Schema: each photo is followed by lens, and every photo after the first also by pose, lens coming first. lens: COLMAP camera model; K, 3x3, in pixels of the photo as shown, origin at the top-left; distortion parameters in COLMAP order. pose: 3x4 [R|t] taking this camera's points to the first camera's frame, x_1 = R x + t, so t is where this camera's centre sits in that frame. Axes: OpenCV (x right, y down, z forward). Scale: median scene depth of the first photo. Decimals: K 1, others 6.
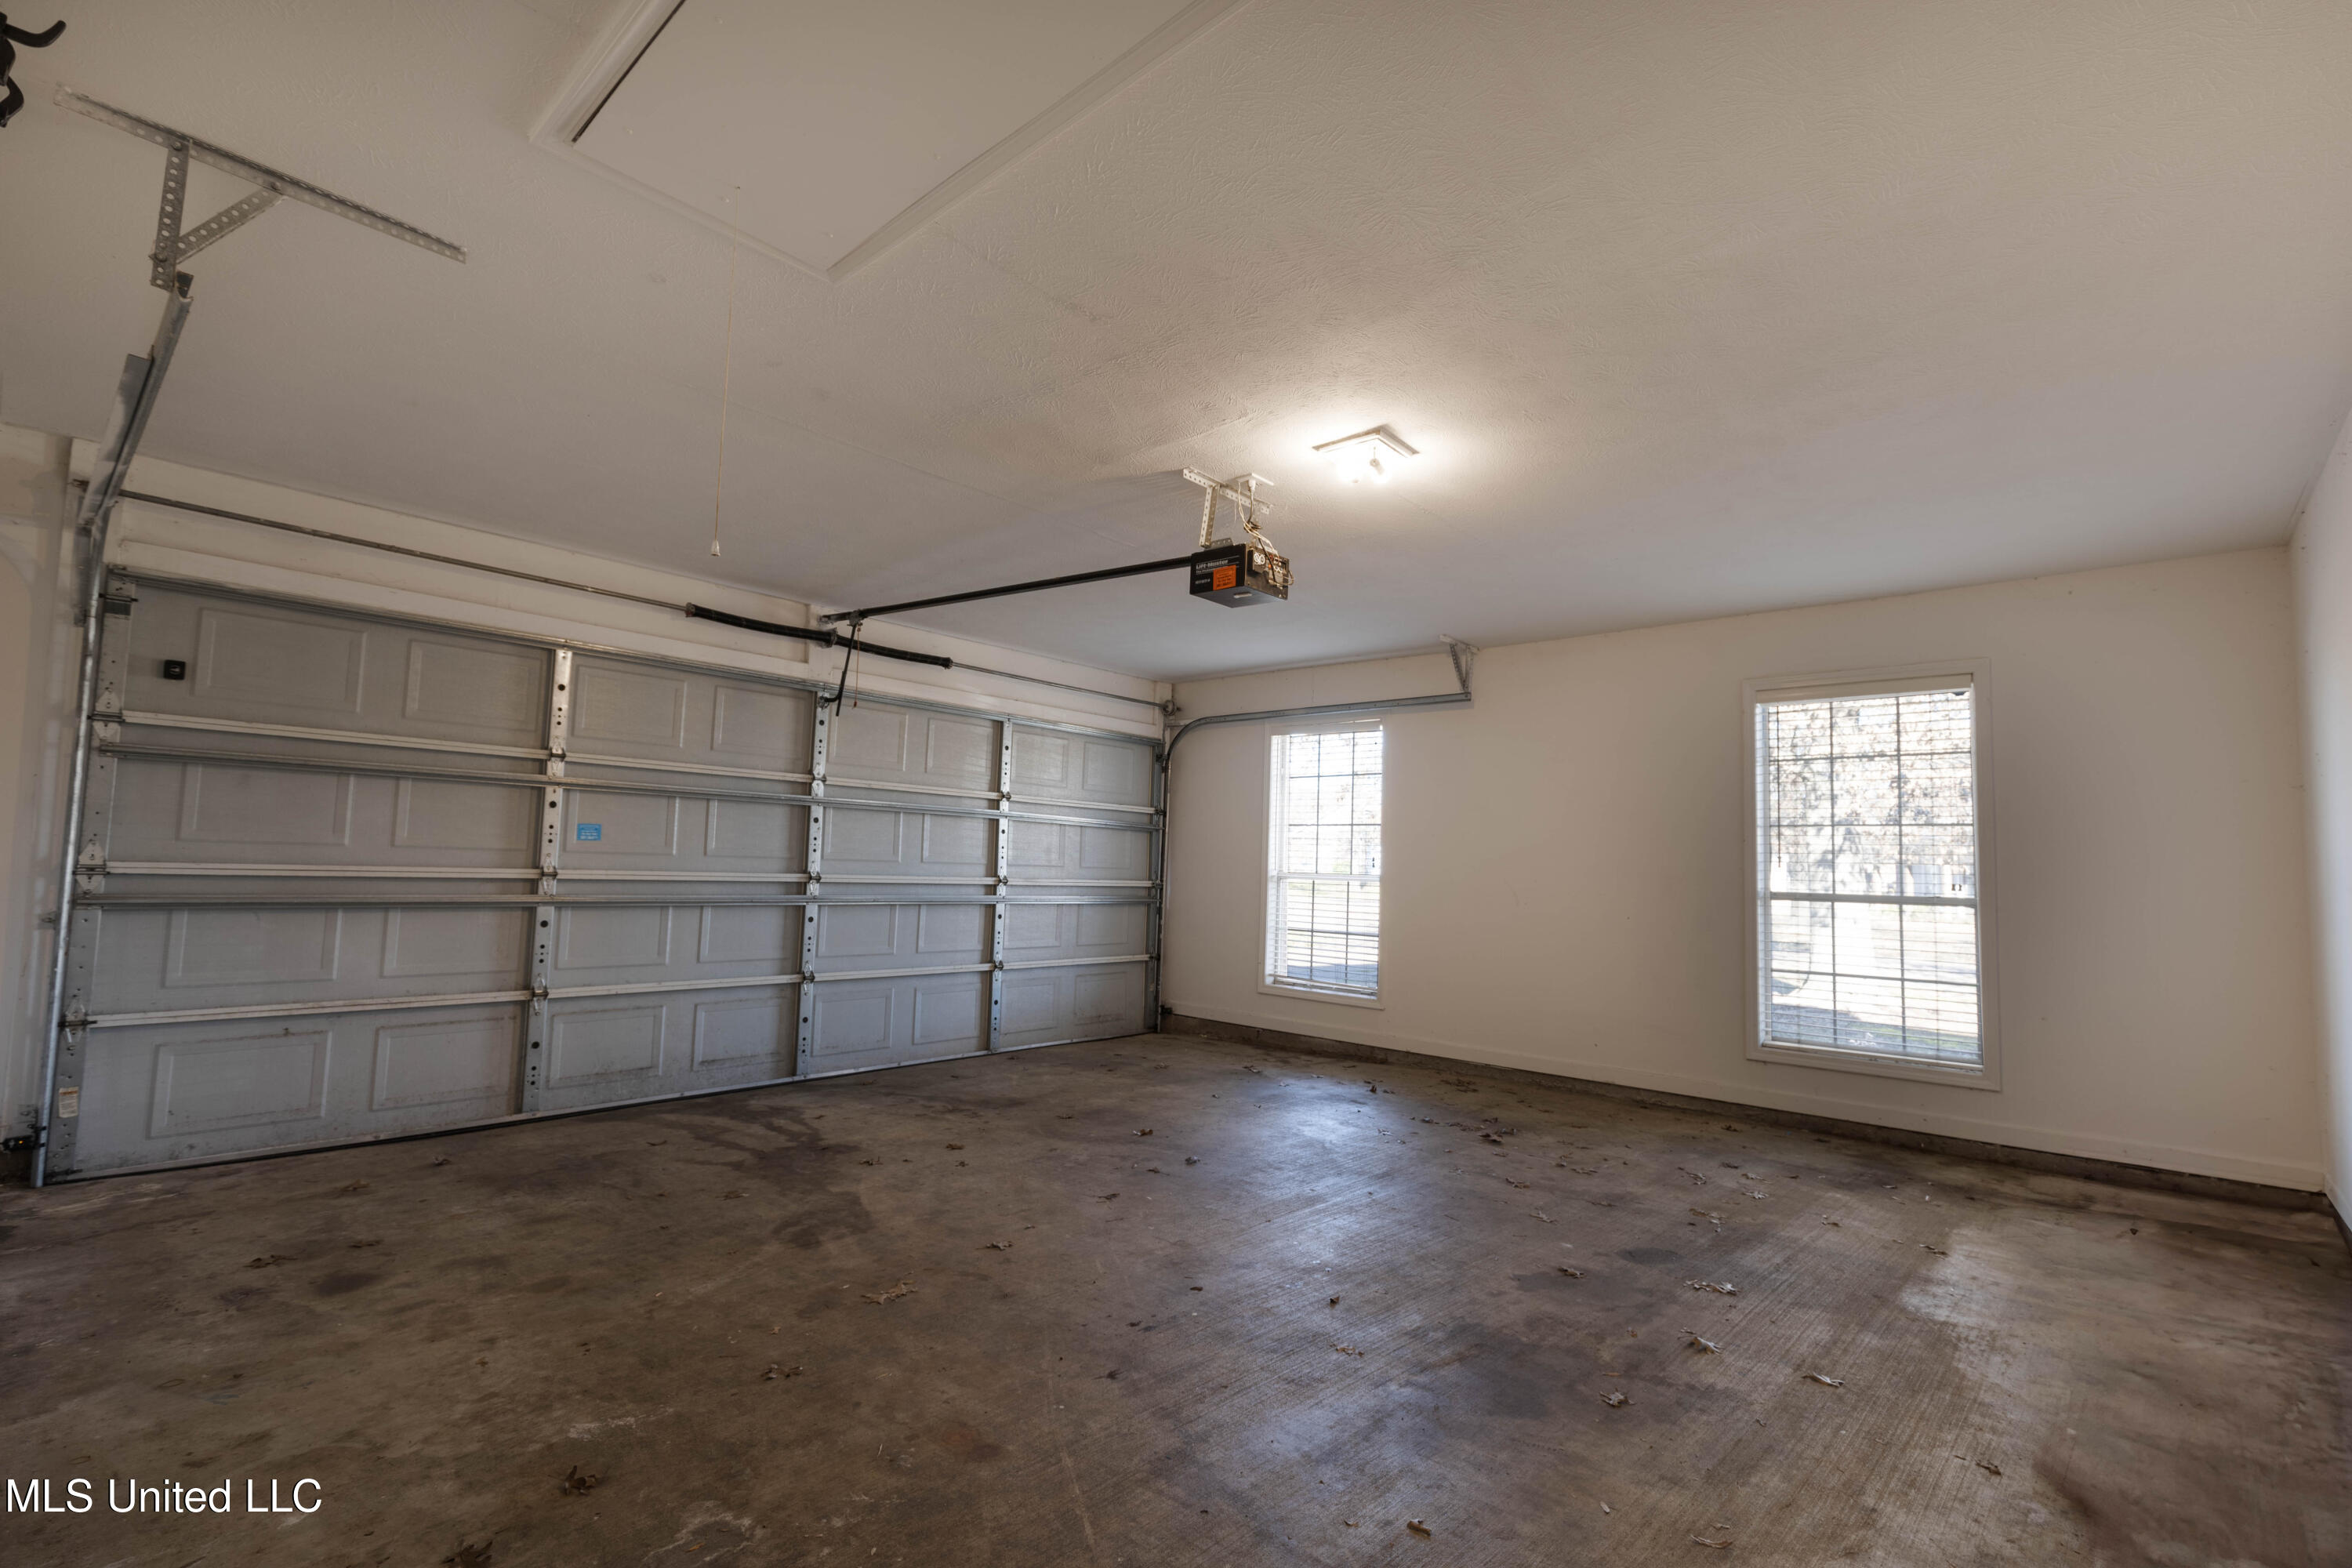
lens RADIAL K [[1062.0, 0, 1181.7], [0, 1062.0, 784.4], [0, 0, 1]] dist [0.006551, 0.000065]
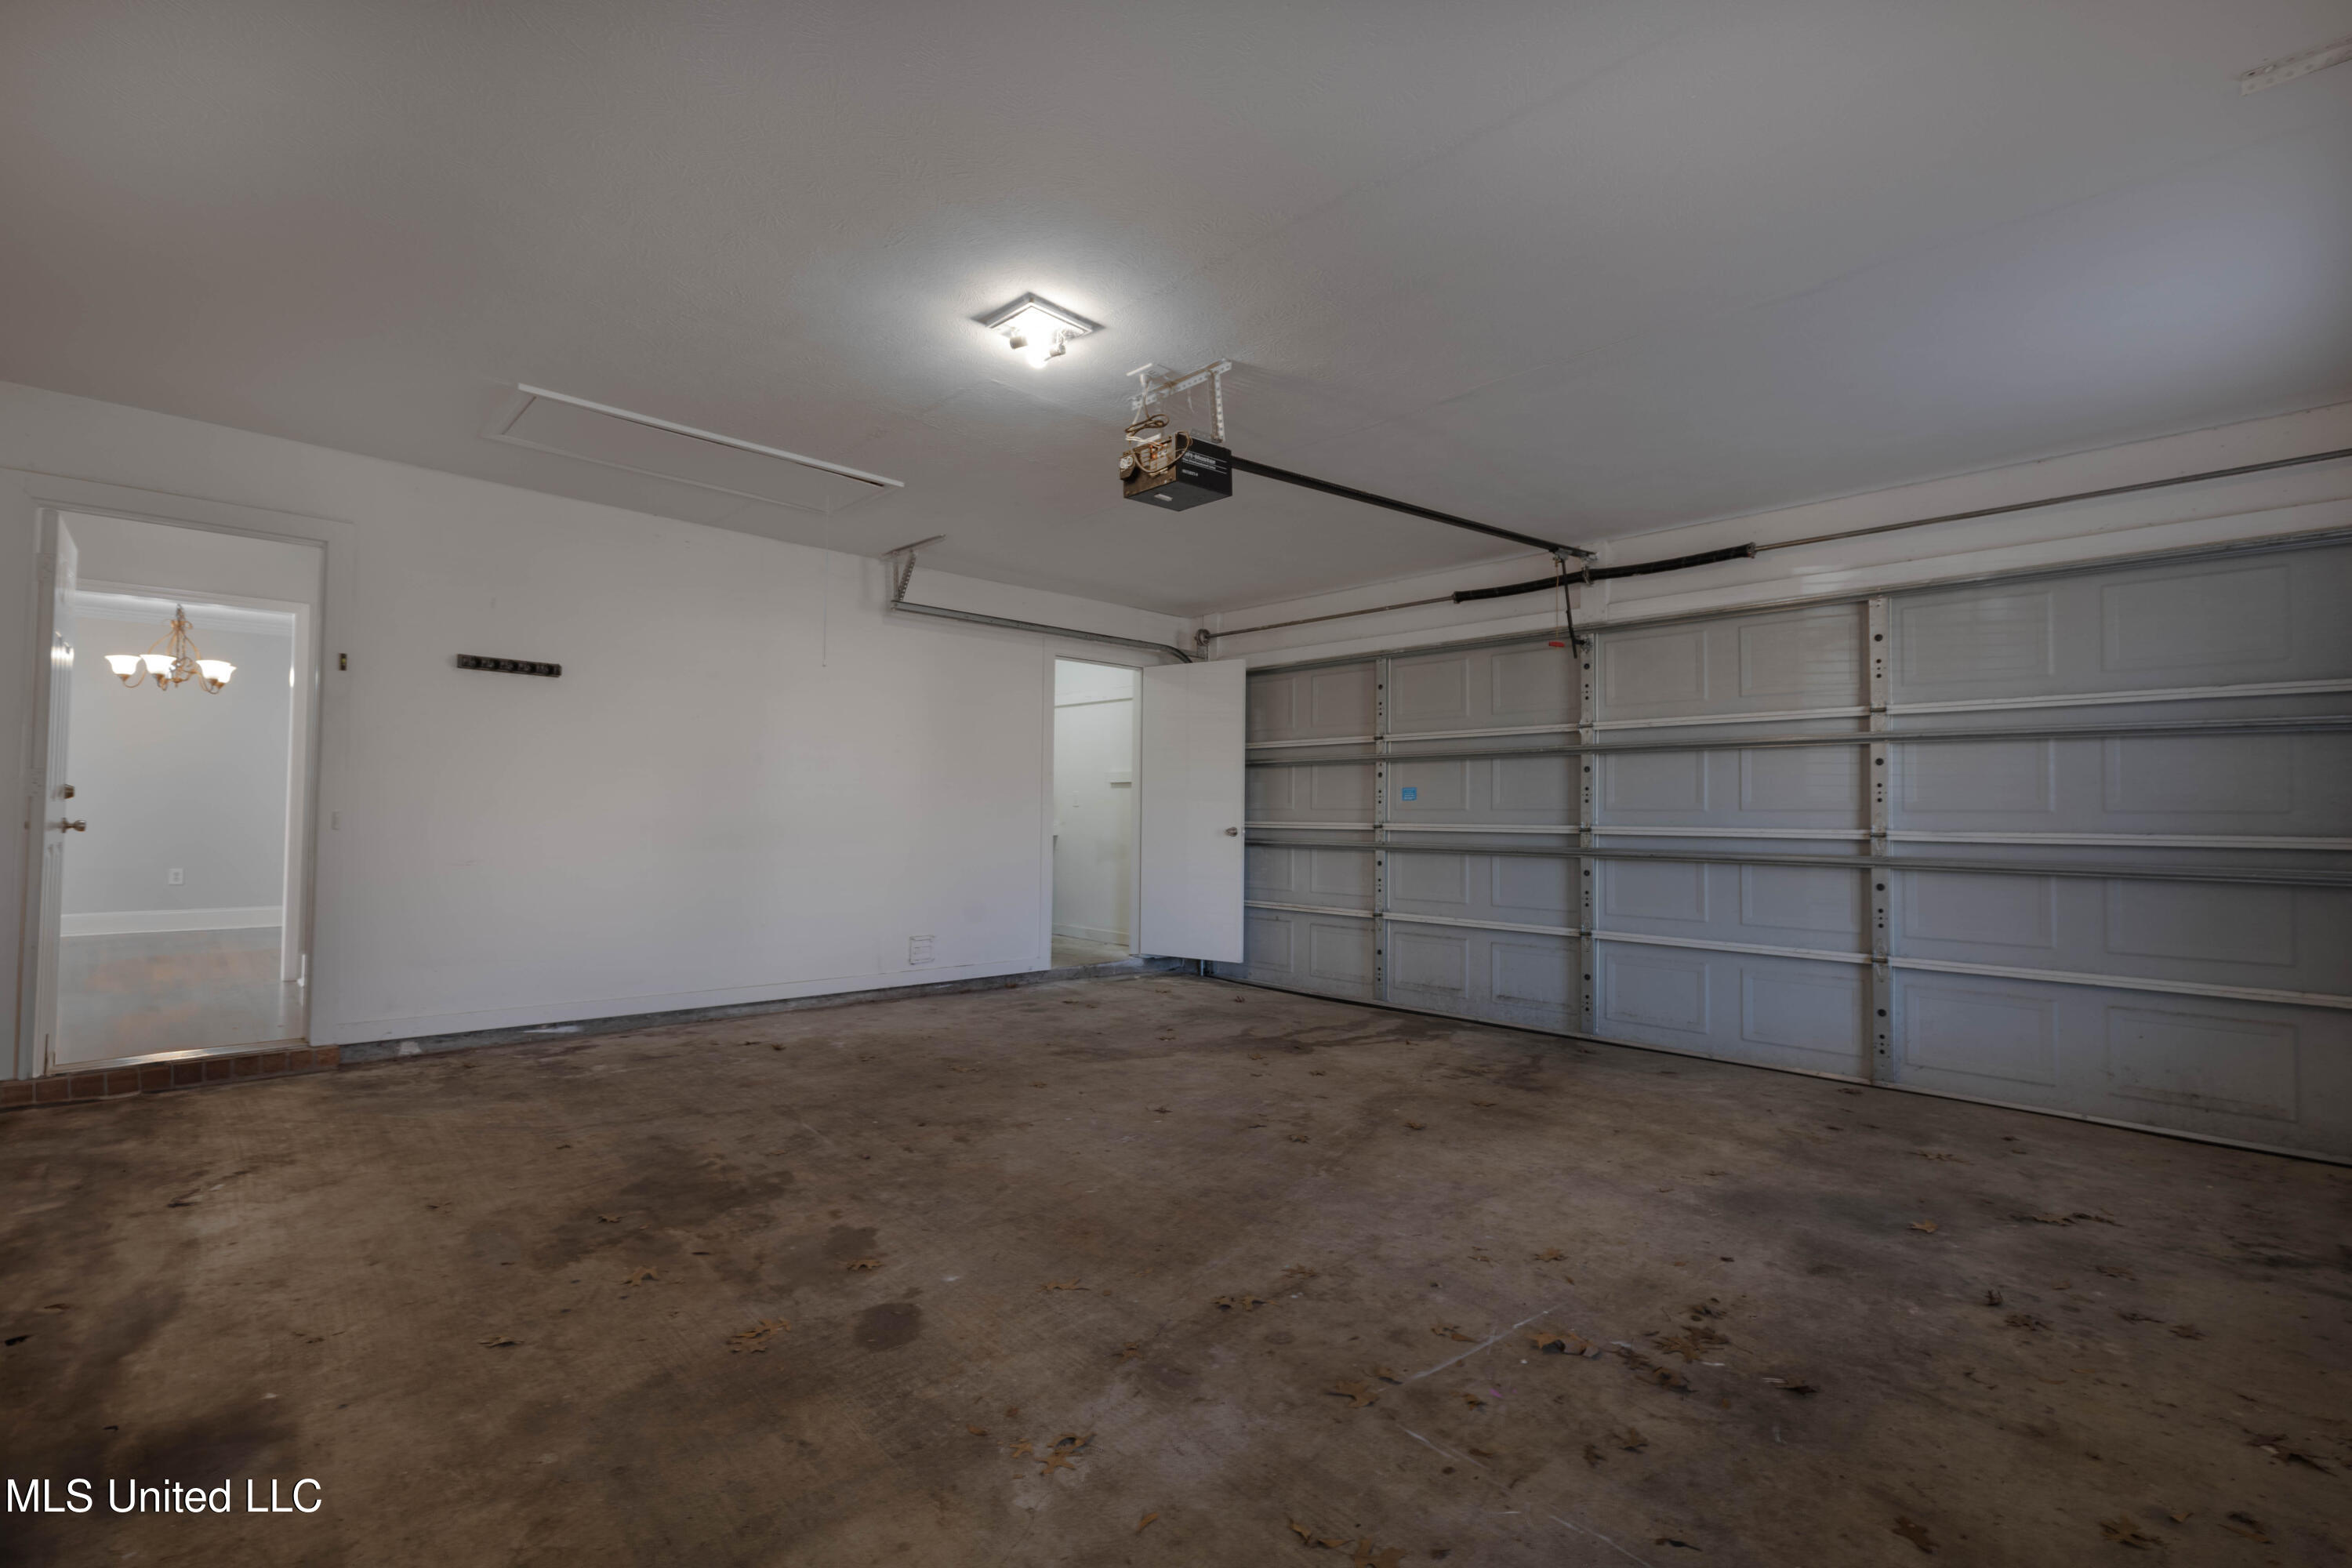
lens RADIAL K [[1062.0, 0, 1182.1], [0, 1062.0, 792.7], [0, 0, 1]] dist [0.006551, 0.000065]
pose [[-0.078625, -0.052769, -0.995507, 0.736894], [0.068172, 0.995976, -0.058178, 0.099383], [0.994571, -0.072440, -0.074711, 0.825720]]
